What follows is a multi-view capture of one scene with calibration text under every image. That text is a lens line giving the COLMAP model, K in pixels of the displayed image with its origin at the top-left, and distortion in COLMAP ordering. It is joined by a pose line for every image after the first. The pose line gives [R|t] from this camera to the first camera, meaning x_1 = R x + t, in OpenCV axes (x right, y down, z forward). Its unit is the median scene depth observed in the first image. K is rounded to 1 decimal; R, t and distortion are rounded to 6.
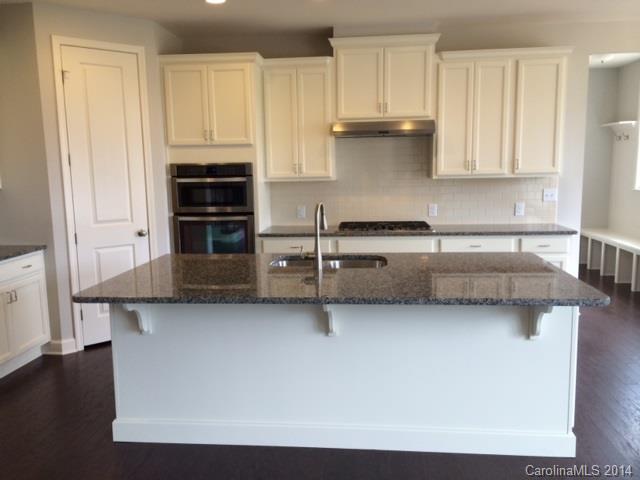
lens RADIAL K [[543.3, 0, 320.0], [0, 543.3, 240.0], [0, 0, 1]] dist [0.091358, -0.118130]
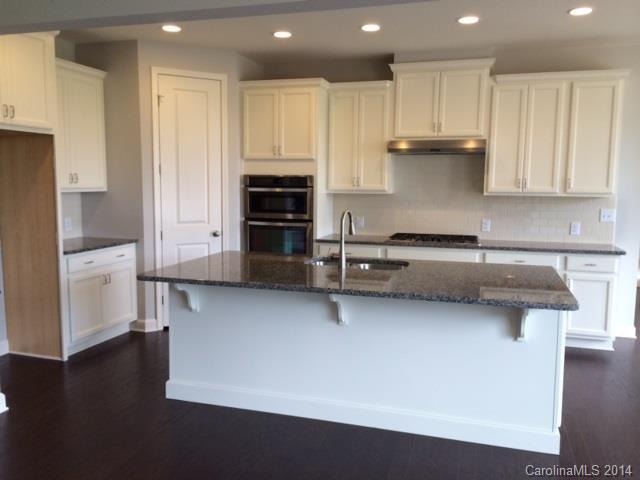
lens RADIAL K [[543.3, 0, 320.0], [0, 543.3, 240.0], [0, 0, 1]] dist [0.091358, -0.118130]
pose [[0.980456, 0.048613, -0.190639, 0.108280], [-0.053751, 0.998315, -0.021875, 0.013846], [0.189254, 0.031694, 0.981416, -0.088234]]
